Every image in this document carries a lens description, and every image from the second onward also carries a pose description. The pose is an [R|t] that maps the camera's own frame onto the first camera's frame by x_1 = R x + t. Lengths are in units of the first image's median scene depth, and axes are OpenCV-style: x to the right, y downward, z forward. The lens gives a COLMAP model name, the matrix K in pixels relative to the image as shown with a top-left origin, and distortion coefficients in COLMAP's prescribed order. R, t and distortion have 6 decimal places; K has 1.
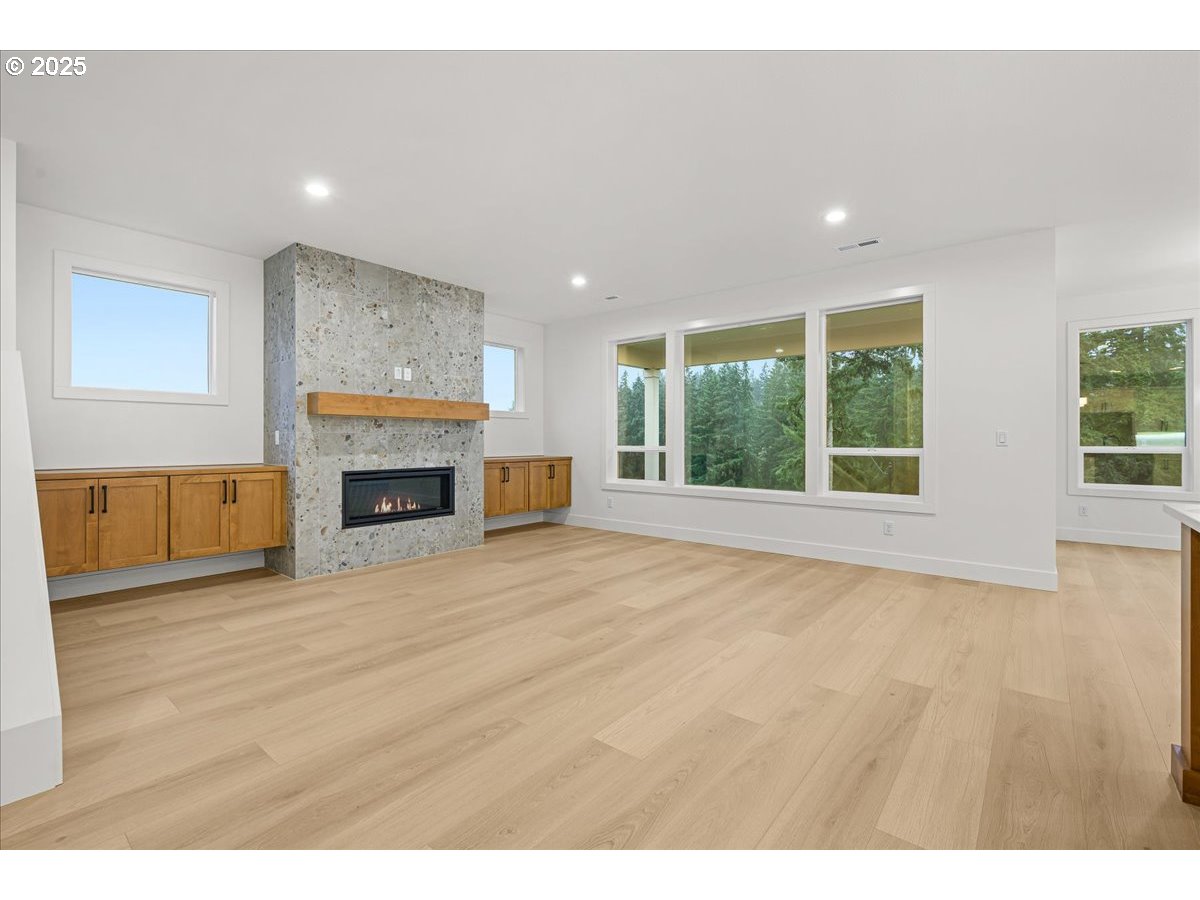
lens RADIAL K [[534.8, 0, 605.9], [0, 534.8, 440.6], [0, 0, 1]] dist [-0.000288, -0.000003]
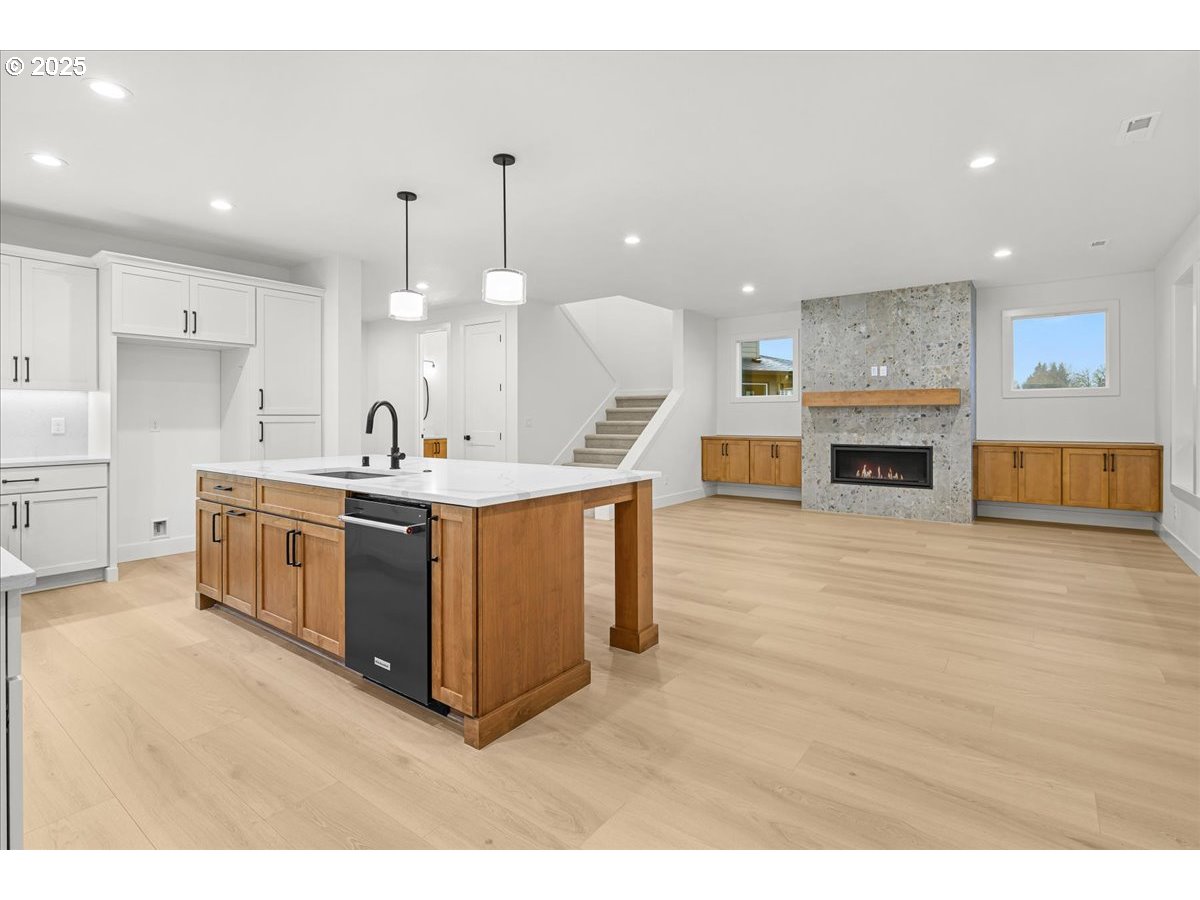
lens RADIAL K [[583.6, 0, 599.0], [0, 583.6, 424.4], [0, 0, 1]] dist [0.000927, 0.000100]
pose [[0.034730, 0.011195, -0.999334, 0.991902], [0.002351, 0.999934, 0.011283, -0.014363], [0.999394, -0.002742, 0.034701, 0.277130]]
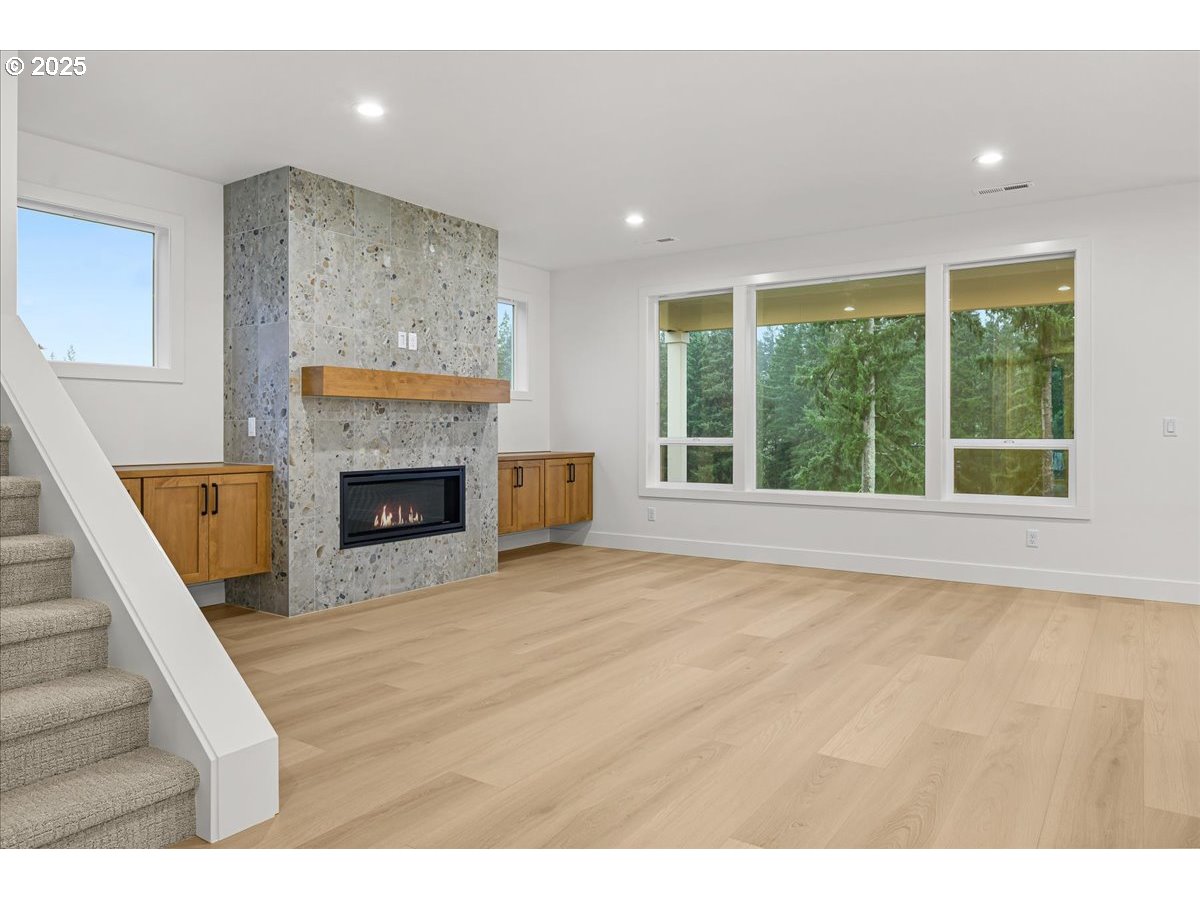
lens RADIAL K [[803.5, 0, 606.7], [0, 803.5, 433.4], [0, 0, 1]] dist [-0.003511, -0.001921]
pose [[0.995805, -0.001610, 0.091486, -0.204755], [0.001321, 0.999994, 0.003216, 0.000536], [-0.091491, -0.003081, 0.995801, -0.134812]]
